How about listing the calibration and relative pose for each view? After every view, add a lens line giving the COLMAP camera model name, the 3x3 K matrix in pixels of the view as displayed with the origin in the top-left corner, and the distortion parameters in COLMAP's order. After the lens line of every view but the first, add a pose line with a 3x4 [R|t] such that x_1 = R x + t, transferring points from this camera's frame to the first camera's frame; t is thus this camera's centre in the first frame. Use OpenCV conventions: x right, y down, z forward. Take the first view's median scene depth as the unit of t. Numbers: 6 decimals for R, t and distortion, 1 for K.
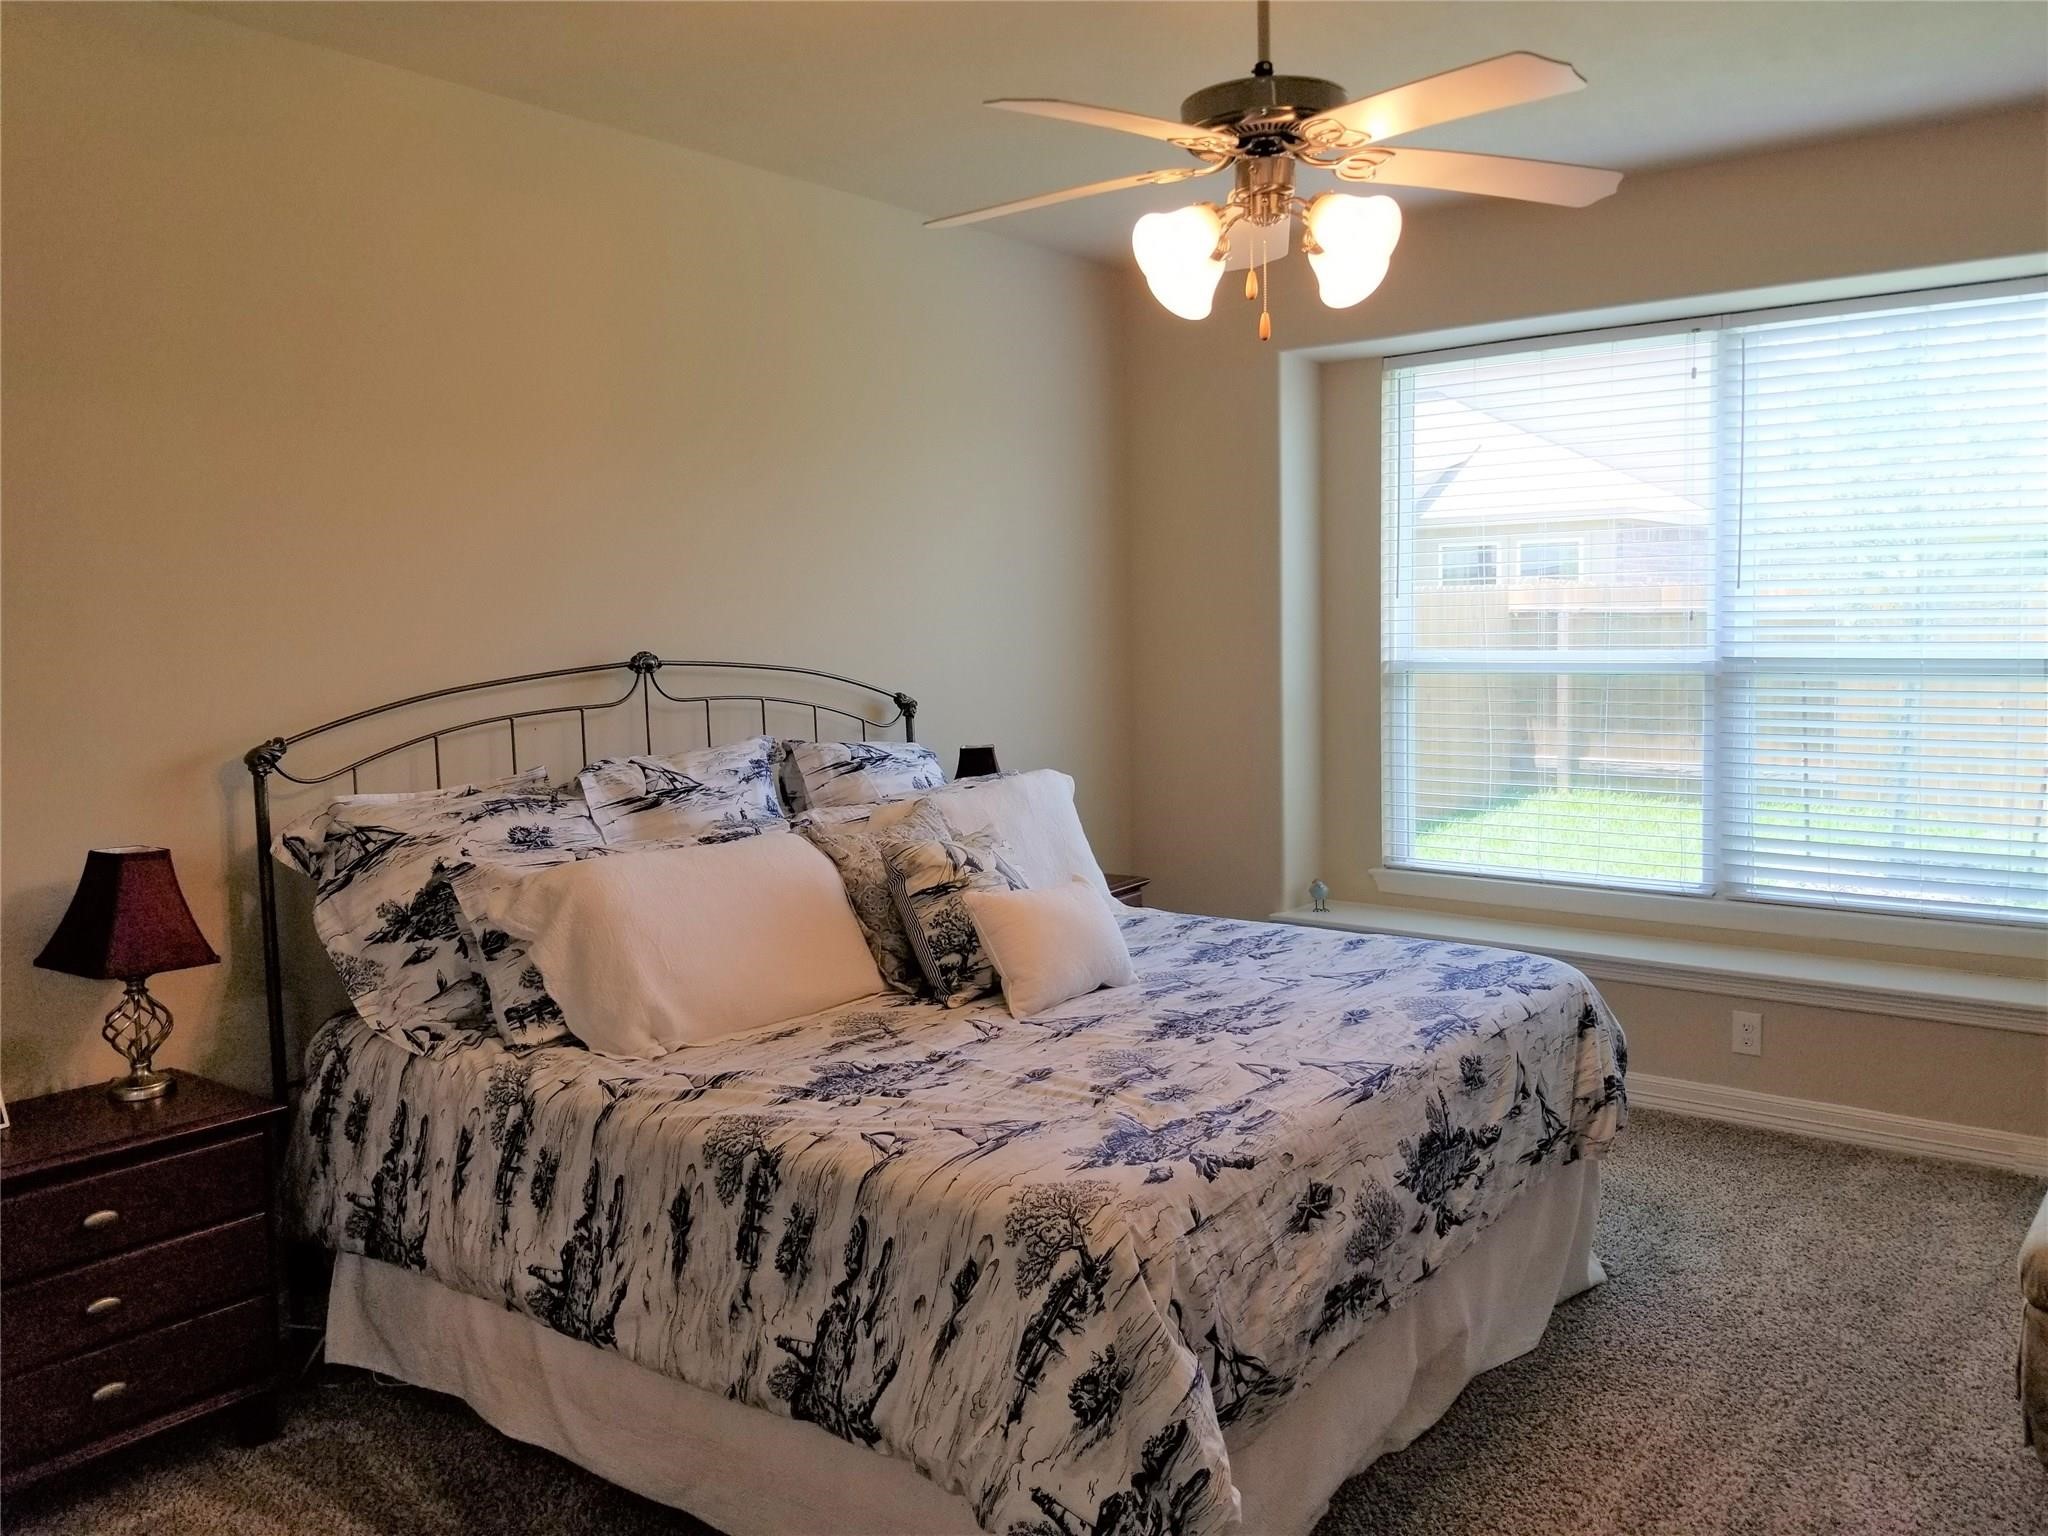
lens RADIAL K [[1561.8, 0, 1019.2], [0, 1561.8, 746.8], [0, 0, 1]] dist [0.022179, -0.009240]
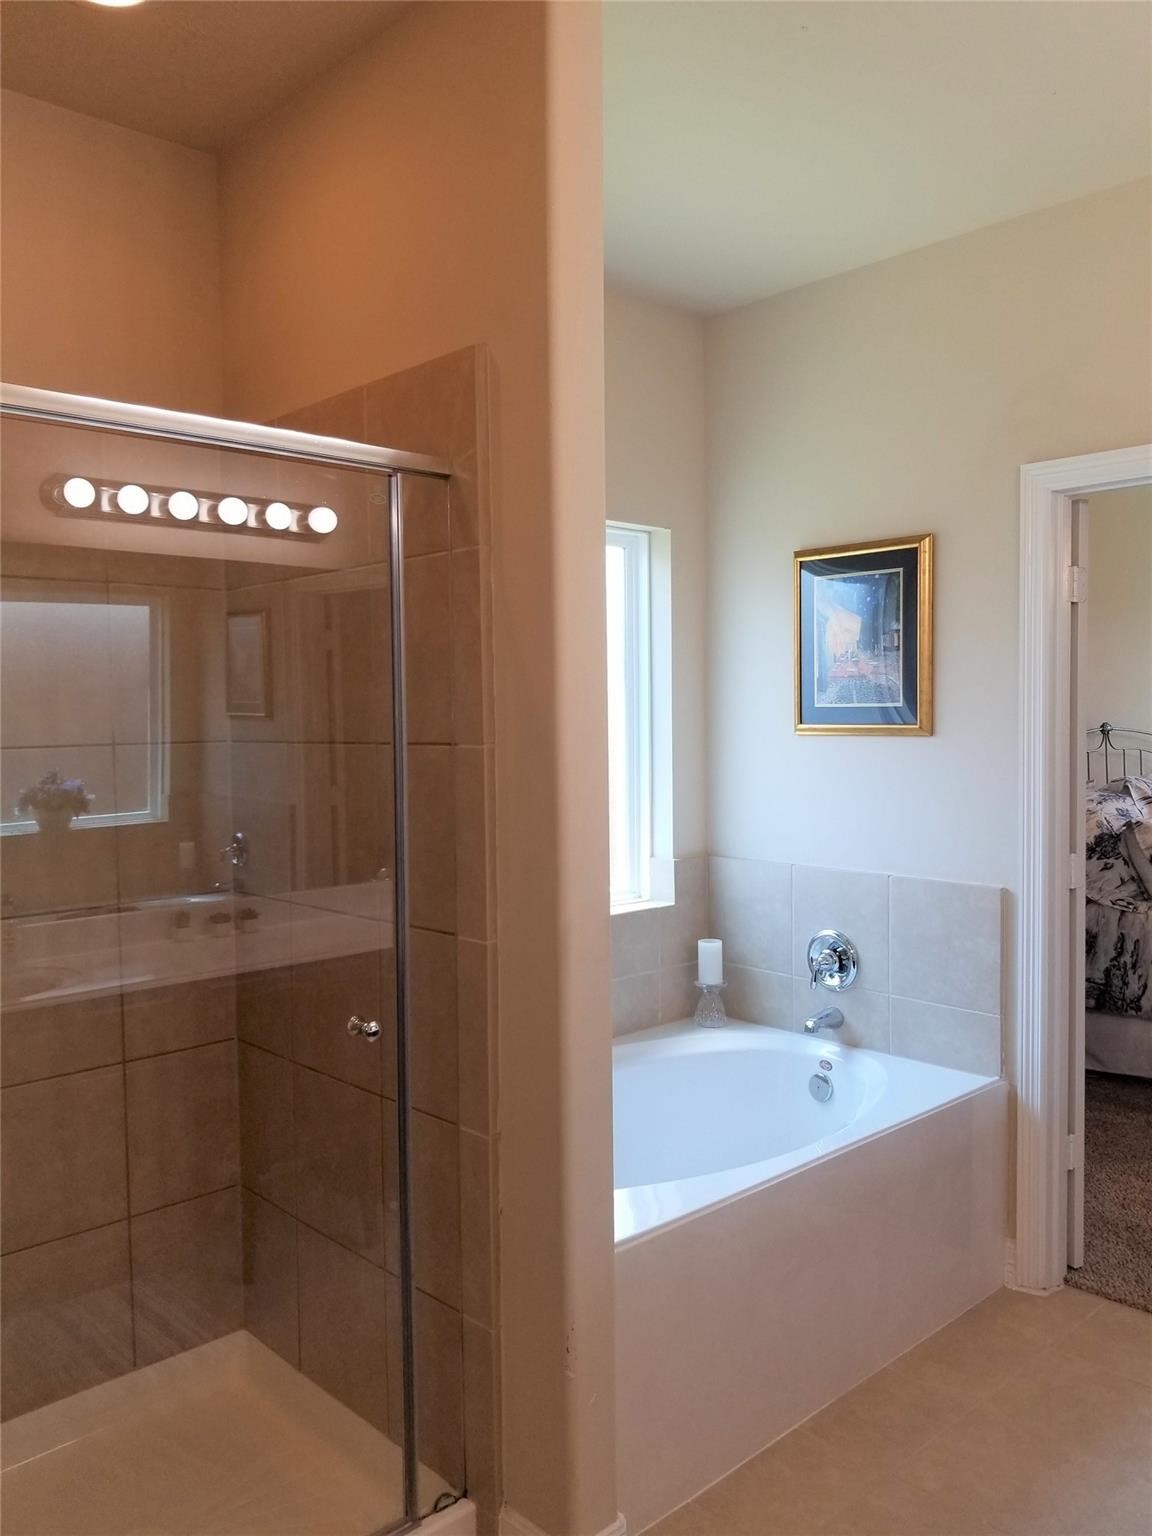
lens RADIAL K [[1190.9, 0, 612.6], [0, 1190.9, 761.7], [0, 0, 1]] dist [0.100850, -0.188412]
pose [[0.989953, 0.013802, -0.140721, -0.853928], [-0.019103, 0.999155, -0.036389, 0.069594], [0.140100, 0.038711, 0.989380, -0.710121]]
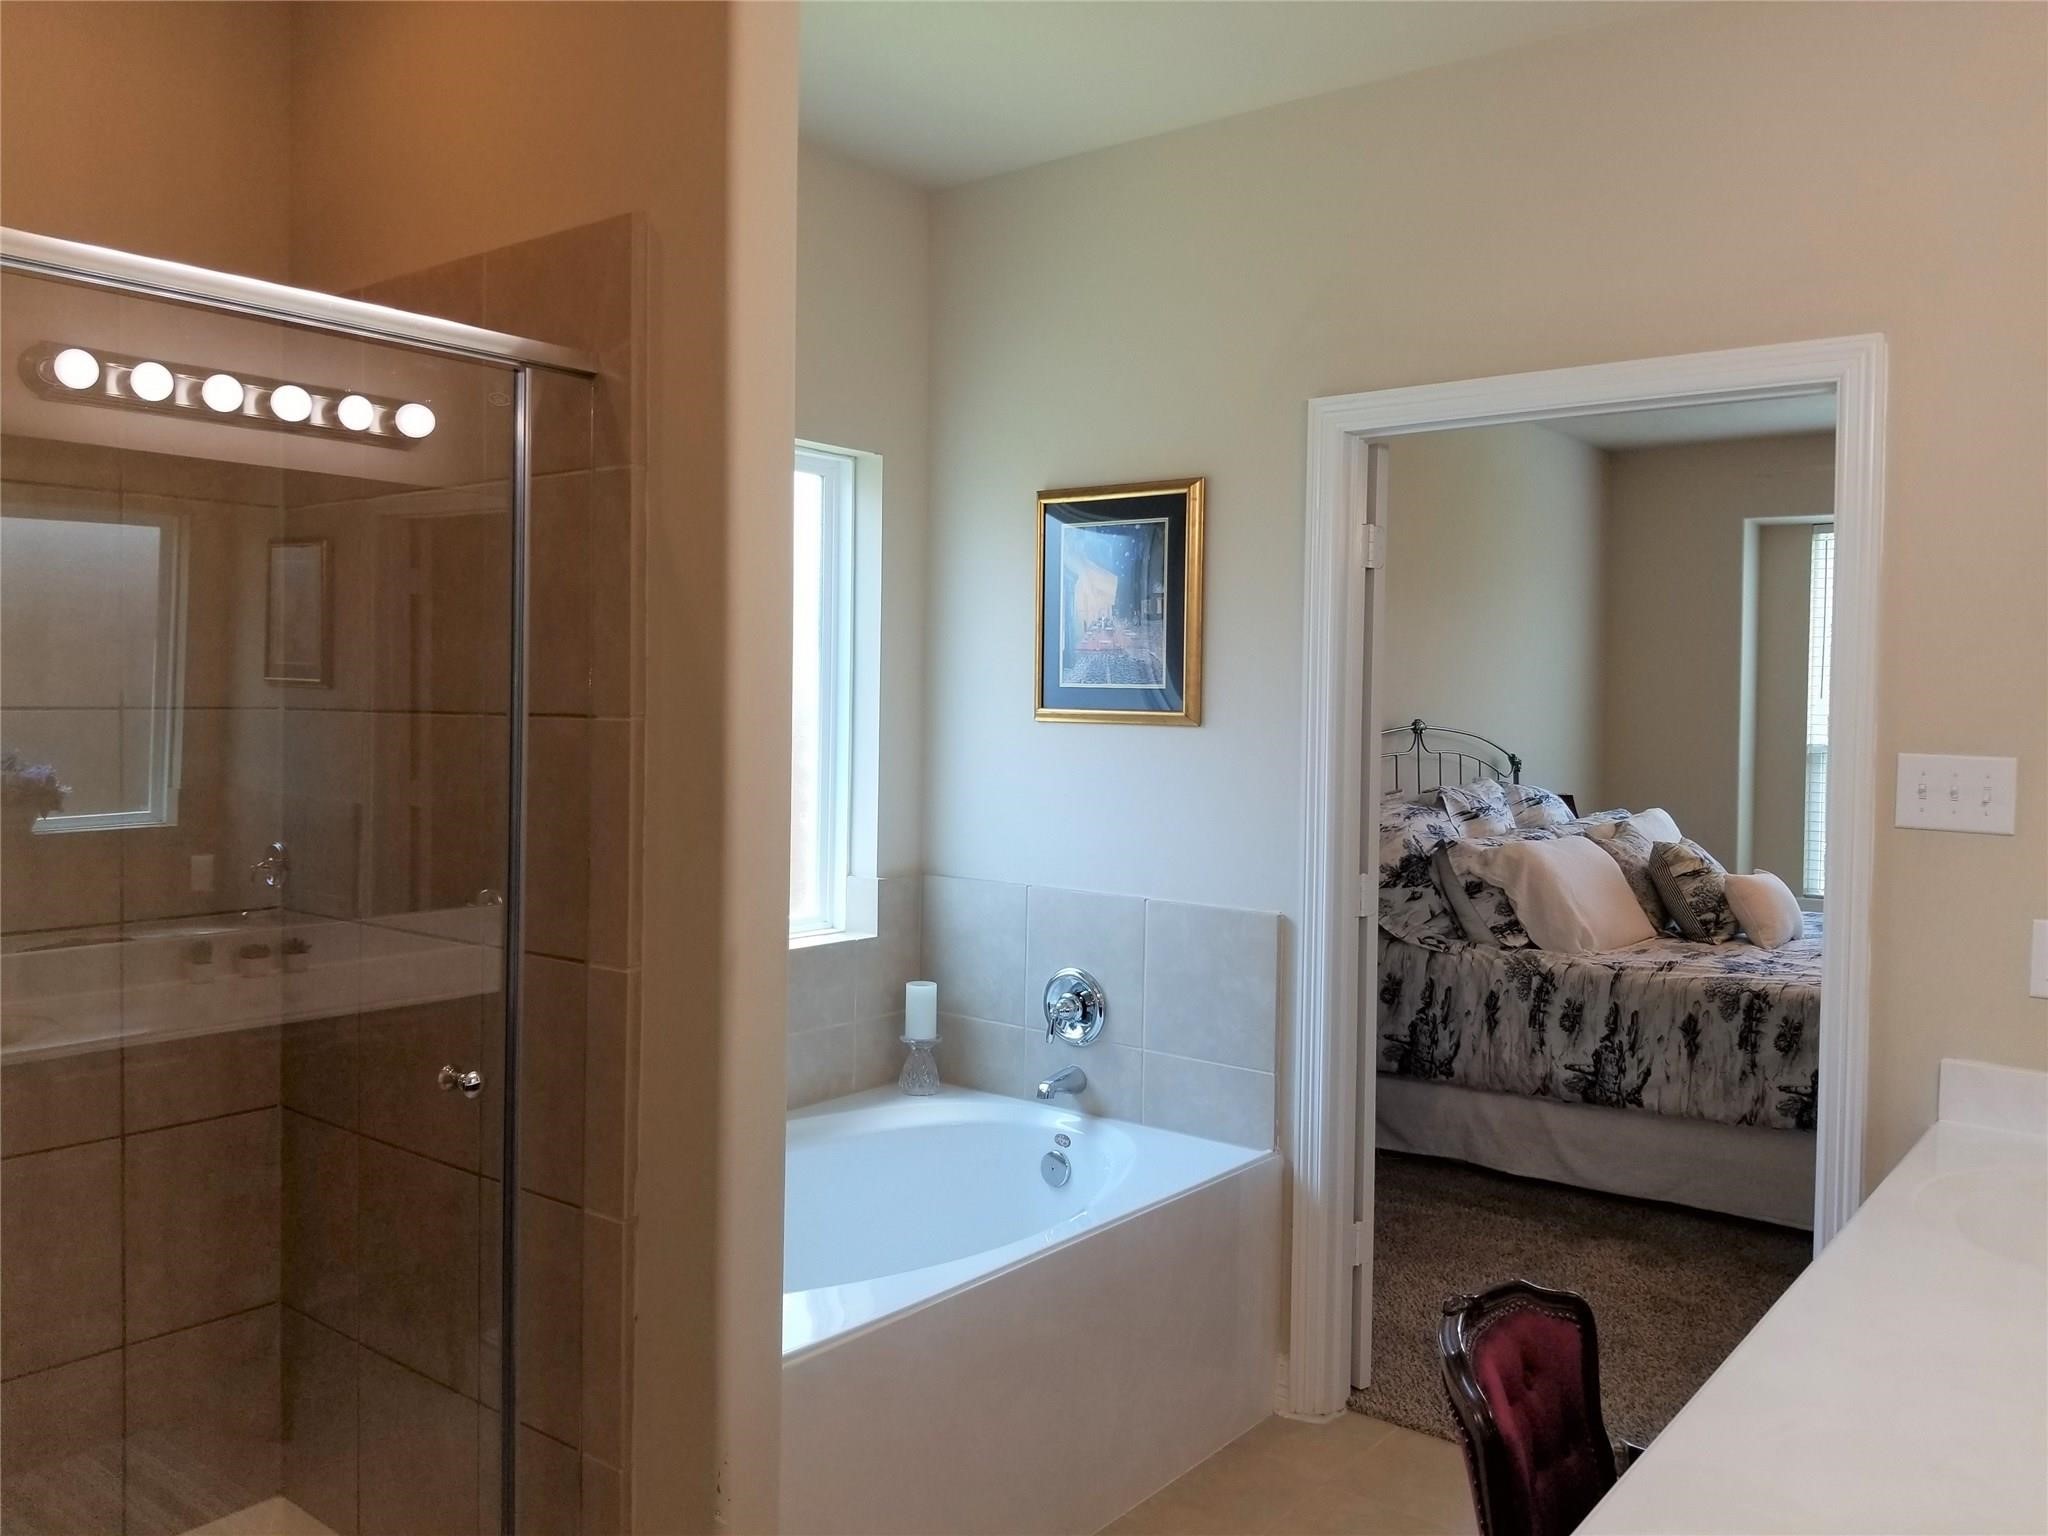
lens RADIAL K [[1587.9, 0, 1019.6], [0, 1587.9, 724.0], [0, 0, 1]] dist [0.100850, -0.188412]
pose [[0.999375, 0.034188, -0.009029, -0.841901], [-0.034704, 0.997282, -0.065001, 0.080054], [0.006782, 0.065274, 0.997844, -0.759693]]
